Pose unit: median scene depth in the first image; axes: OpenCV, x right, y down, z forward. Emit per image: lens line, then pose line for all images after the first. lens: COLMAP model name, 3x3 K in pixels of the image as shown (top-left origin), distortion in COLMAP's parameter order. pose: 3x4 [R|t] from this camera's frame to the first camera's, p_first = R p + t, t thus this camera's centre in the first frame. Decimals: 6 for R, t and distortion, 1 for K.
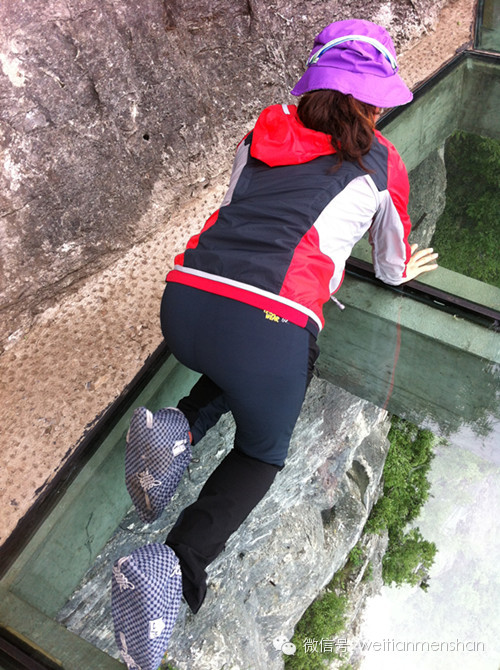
lens RADIAL K [[630.1, 0, 251.1], [0, 630.1, 335.3], [0, 0, 1]] dist [0.000787, 0.000000]
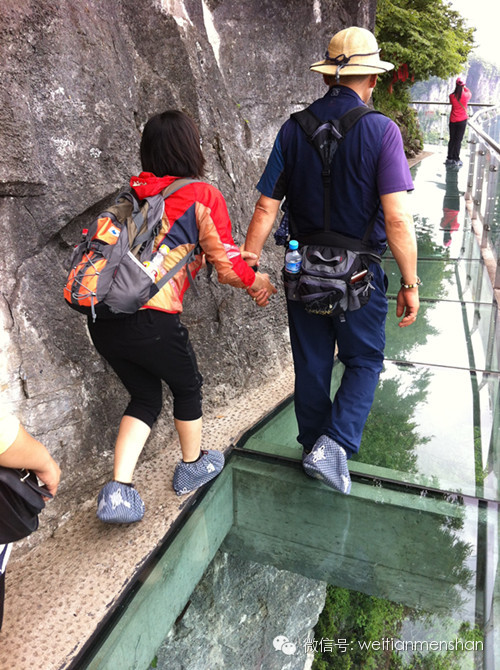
lens RADIAL K [[630.1, 0, 249.7], [0, 630.1, 335.3], [0, 0, 1]] dist [0.000787, 0.000000]
pose [[0.977963, 0.021832, 0.207635, -0.284436], [0.092004, 0.847679, -0.522470, 0.407805], [-0.187415, 0.530060, 0.826990, -0.364037]]
